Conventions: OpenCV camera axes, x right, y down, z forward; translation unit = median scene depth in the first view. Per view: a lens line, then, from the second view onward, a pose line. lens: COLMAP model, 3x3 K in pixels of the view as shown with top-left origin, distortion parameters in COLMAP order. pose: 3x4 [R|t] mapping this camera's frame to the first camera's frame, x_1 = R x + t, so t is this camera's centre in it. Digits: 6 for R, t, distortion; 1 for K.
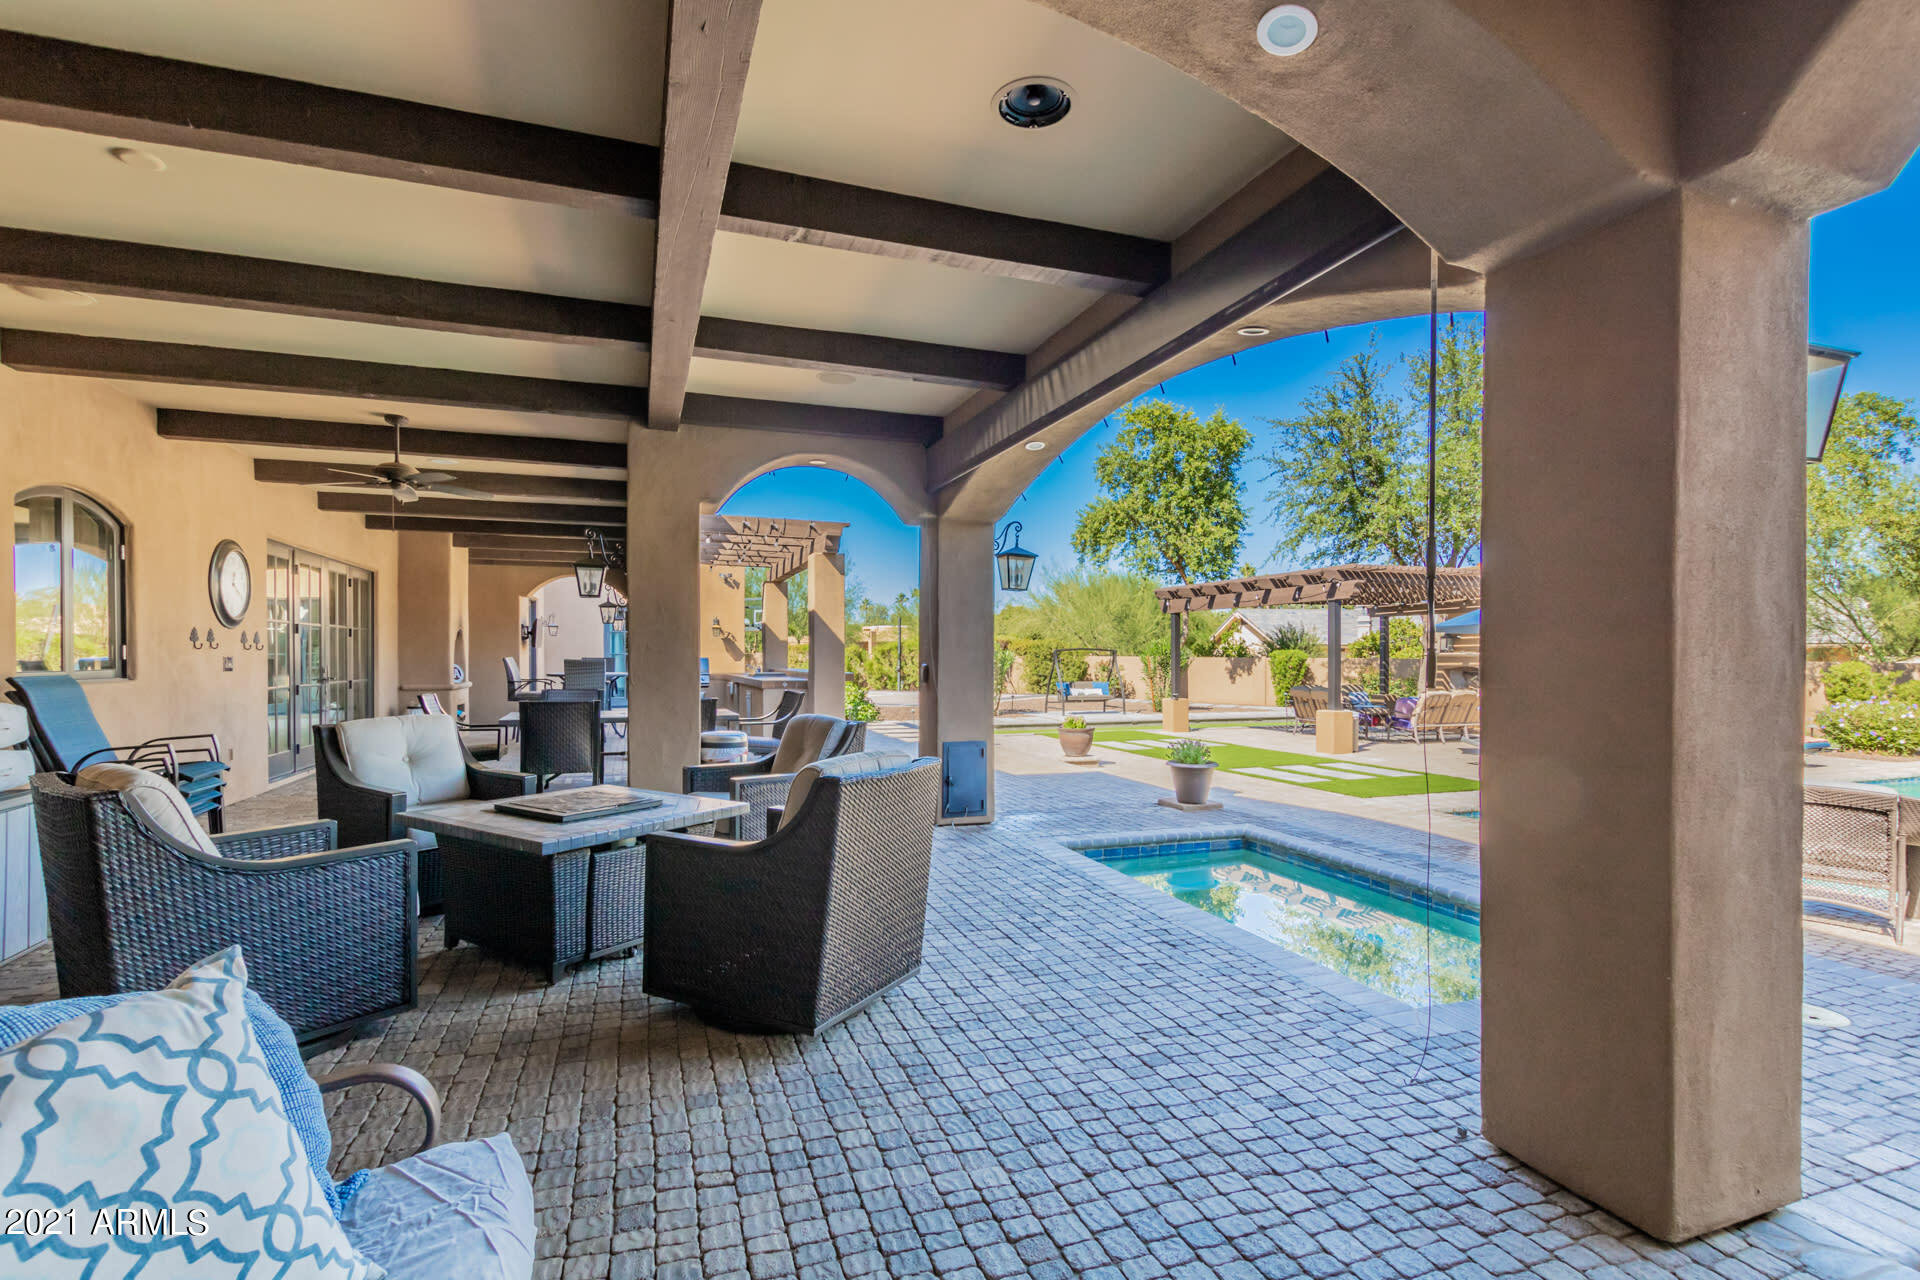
lens RADIAL K [[877.5, 0, 958.4], [0, 877.5, 652.6], [0, 0, 1]] dist [0.001066, 0.000339]
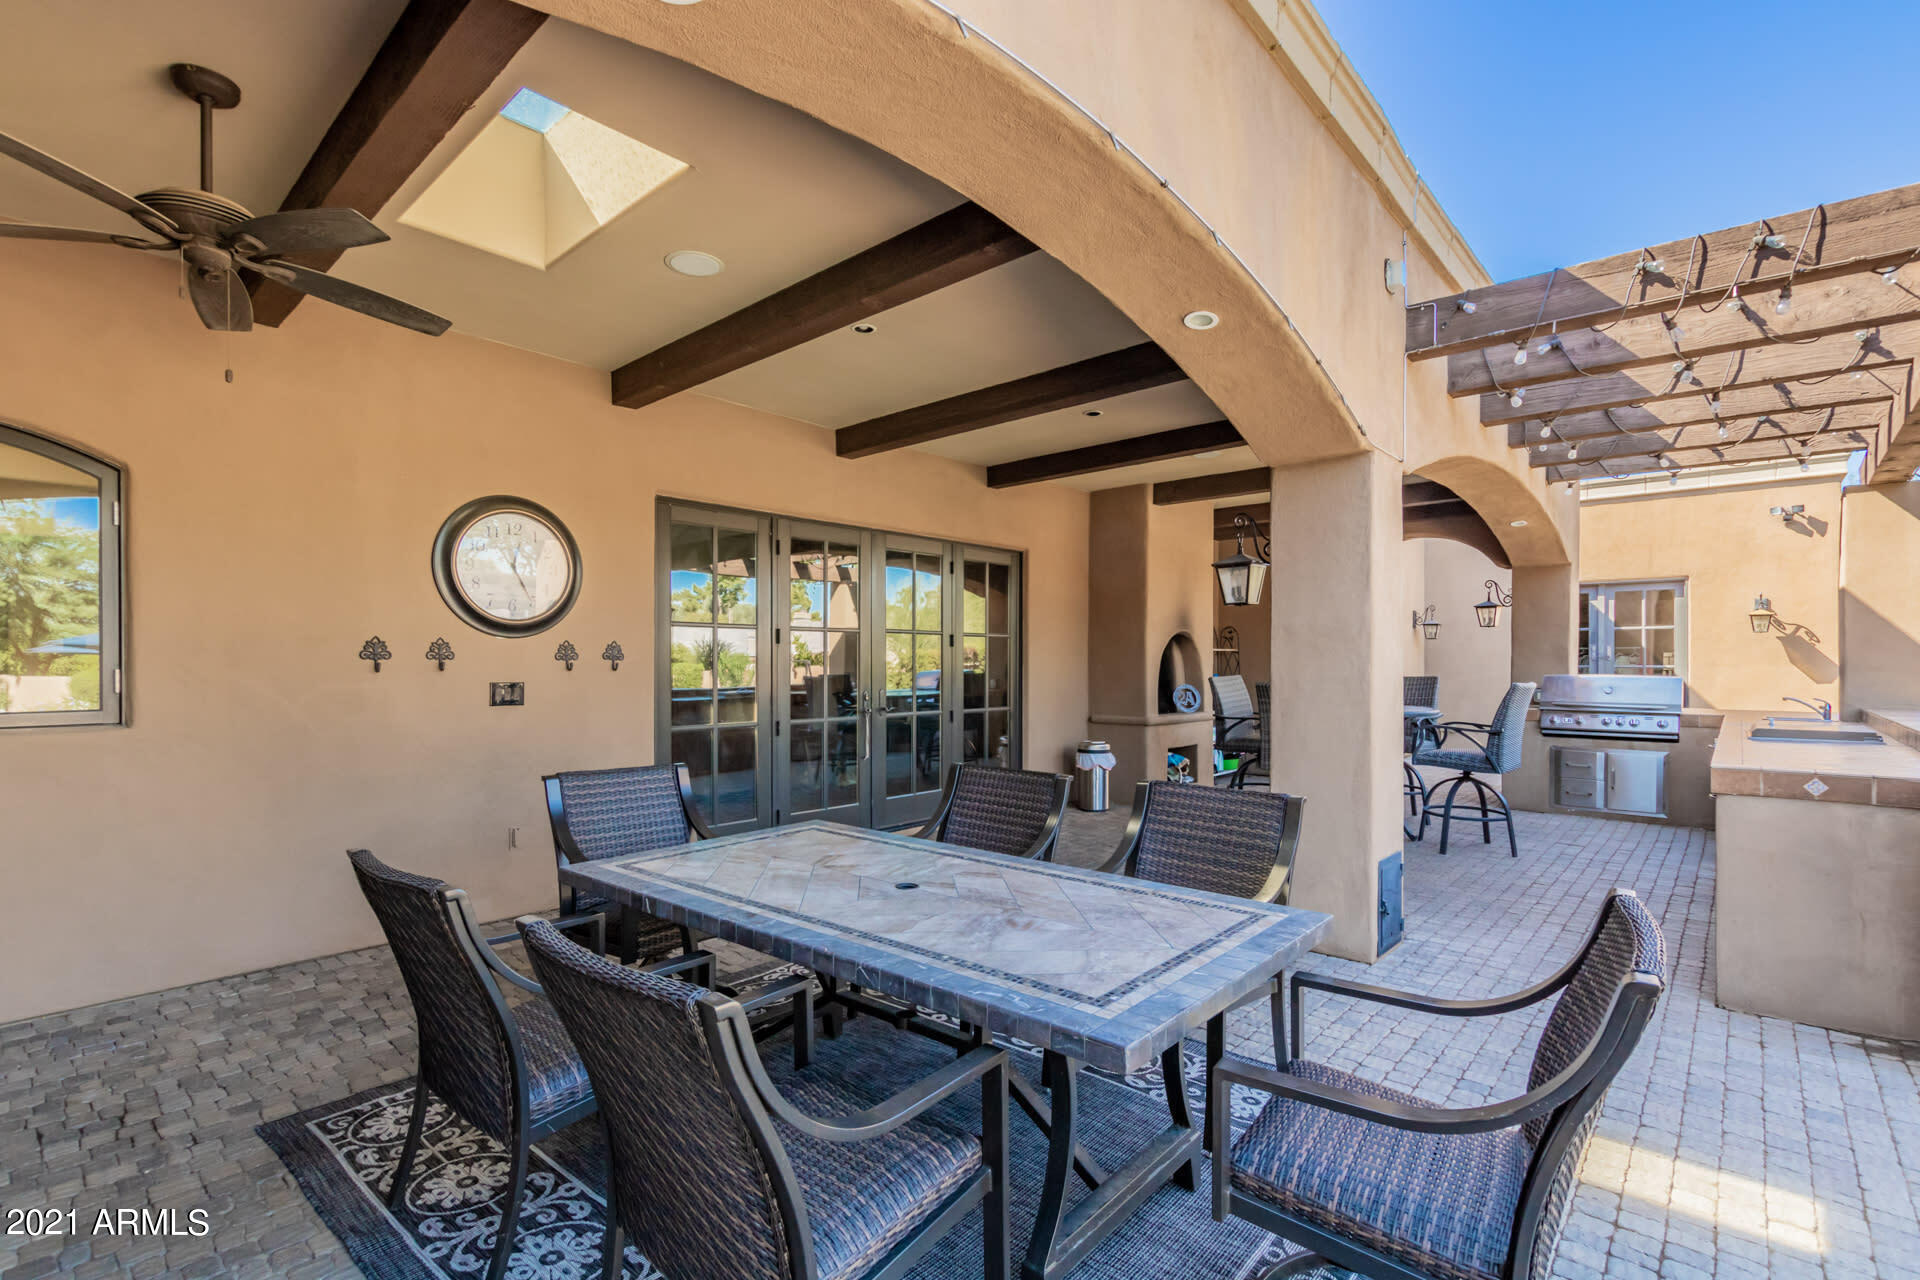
lens RADIAL K [[877.5, 0, 958.4], [0, 877.5, 652.6], [0, 0, 1]] dist [0.001066, 0.000339]
pose [[0.471577, -0.011982, -0.881743, -0.078664], [0.005073, 0.999928, -0.010875, -0.005218], [0.881810, 0.000655, 0.471604, 0.605793]]
